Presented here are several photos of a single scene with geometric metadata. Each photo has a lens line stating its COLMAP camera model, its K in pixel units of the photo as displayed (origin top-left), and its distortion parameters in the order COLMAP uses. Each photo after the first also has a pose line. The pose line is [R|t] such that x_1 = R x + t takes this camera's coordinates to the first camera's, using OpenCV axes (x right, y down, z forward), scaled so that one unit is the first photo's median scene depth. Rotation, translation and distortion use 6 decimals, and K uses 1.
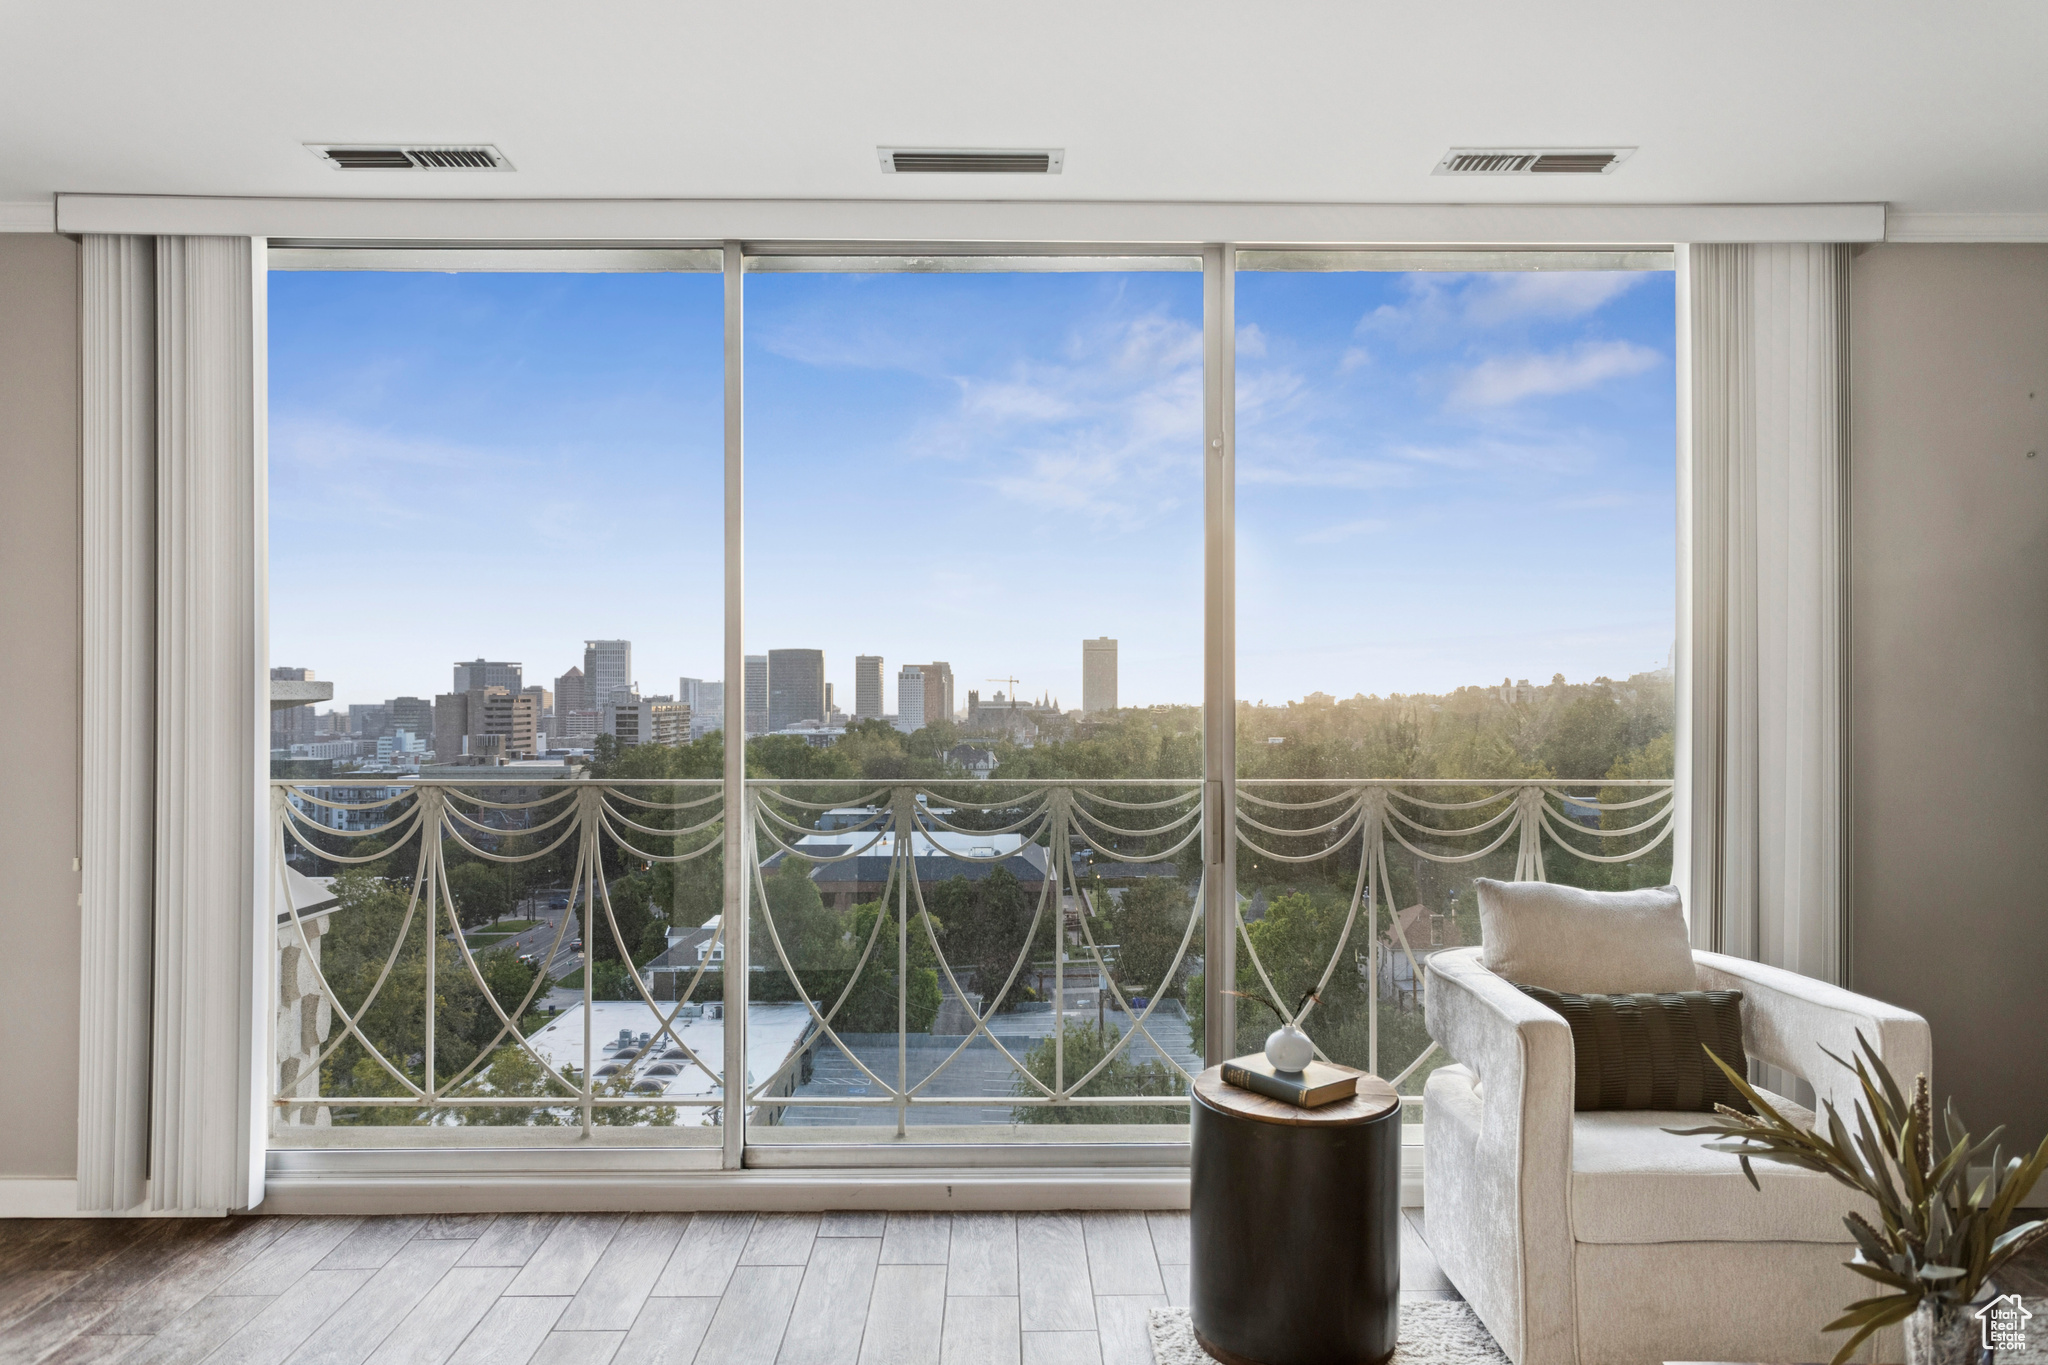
lens RADIAL K [[1377.3, 0, 1009.4], [0, 1377.3, 684.5], [0, 0, 1]] dist [0.003692, 0.002633]
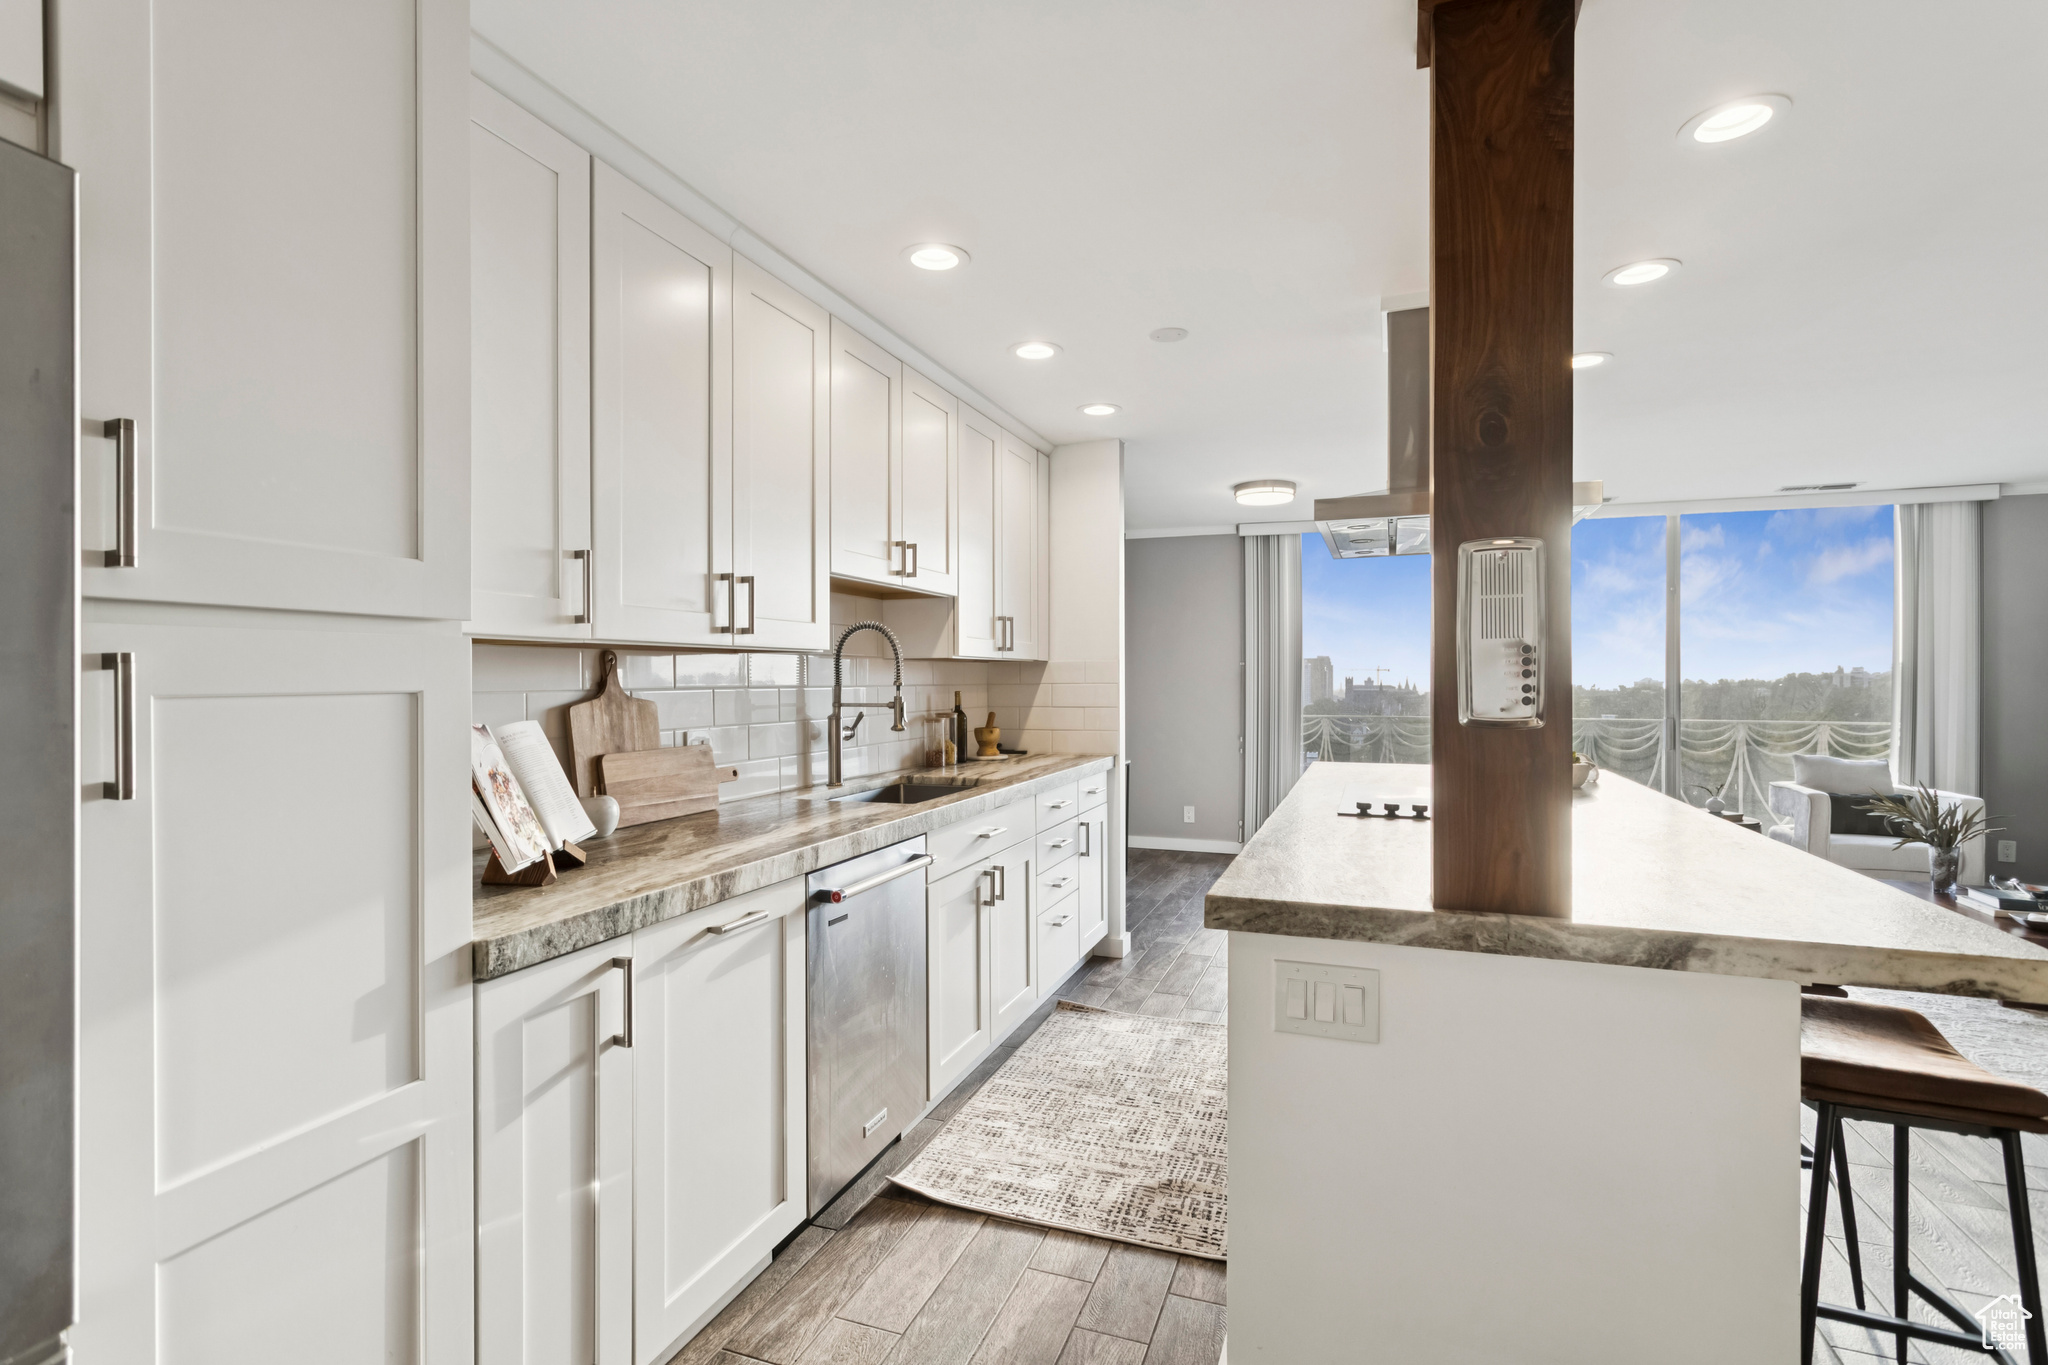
lens RADIAL K [[964.9, 0, 1017.9], [0, 964.9, 680.4], [0, 0, 1]] dist [0.001019, 0.001517]
pose [[0.937823, 0.000500, -0.347113, -0.401233], [0.002093, 0.999973, 0.007095, -0.017927], [0.347107, -0.007380, 0.937796, -1.213392]]
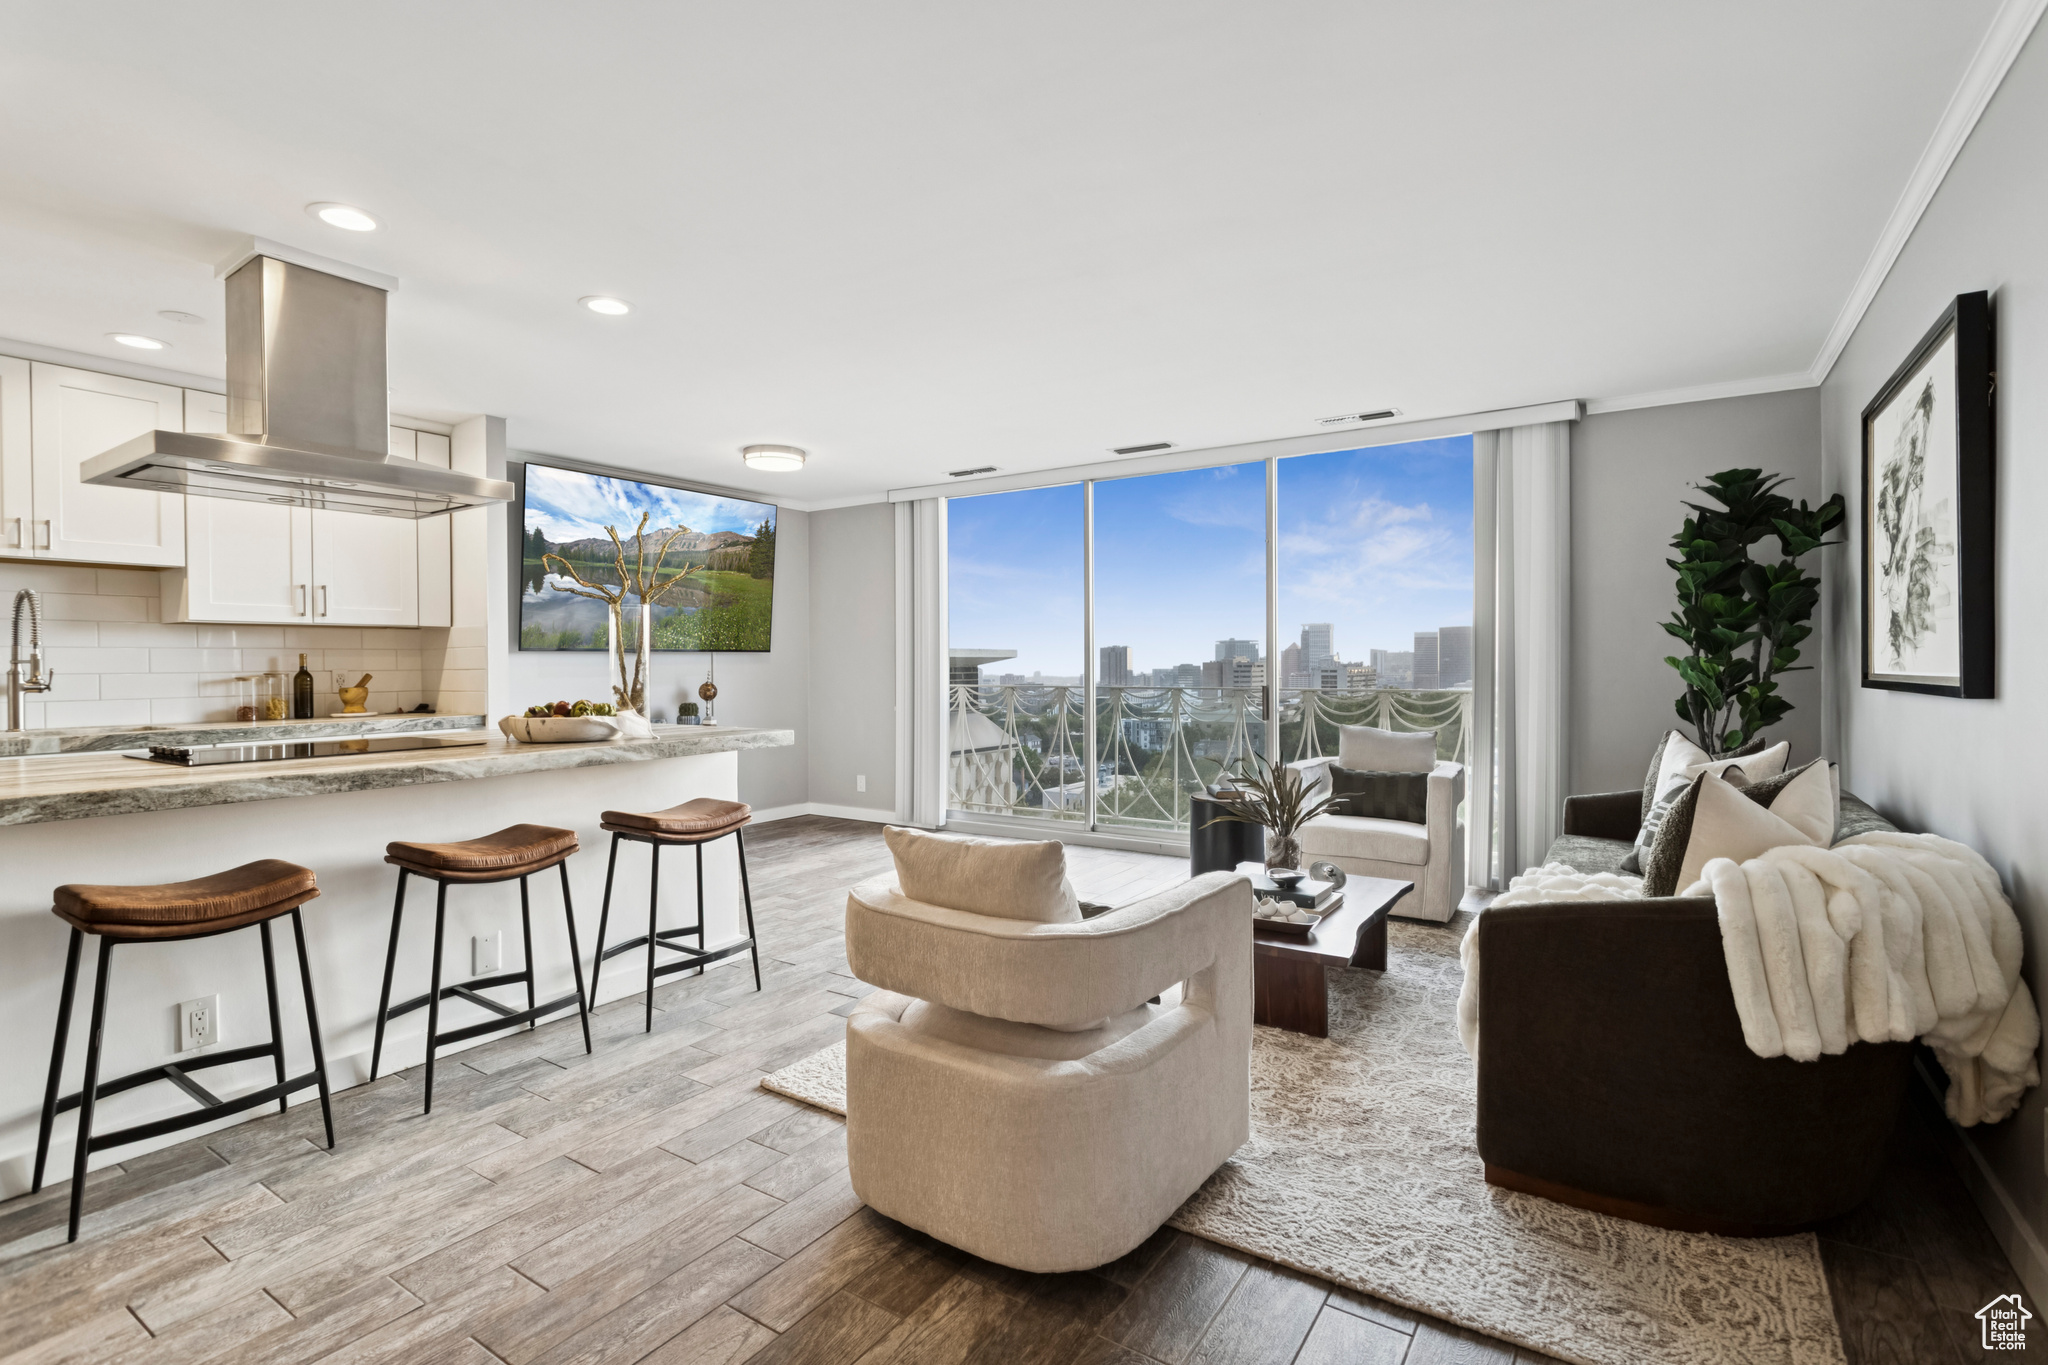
lens RADIAL K [[964.9, 0, 1017.9], [0, 964.9, 680.4], [0, 0, 1]] dist [0.001019, 0.001517]
pose [[0.832740, 0.005675, -0.553635, 0.722666], [0.008812, 0.999685, 0.023502, 0.019696], [0.553594, -0.024450, 0.832427, -0.622625]]
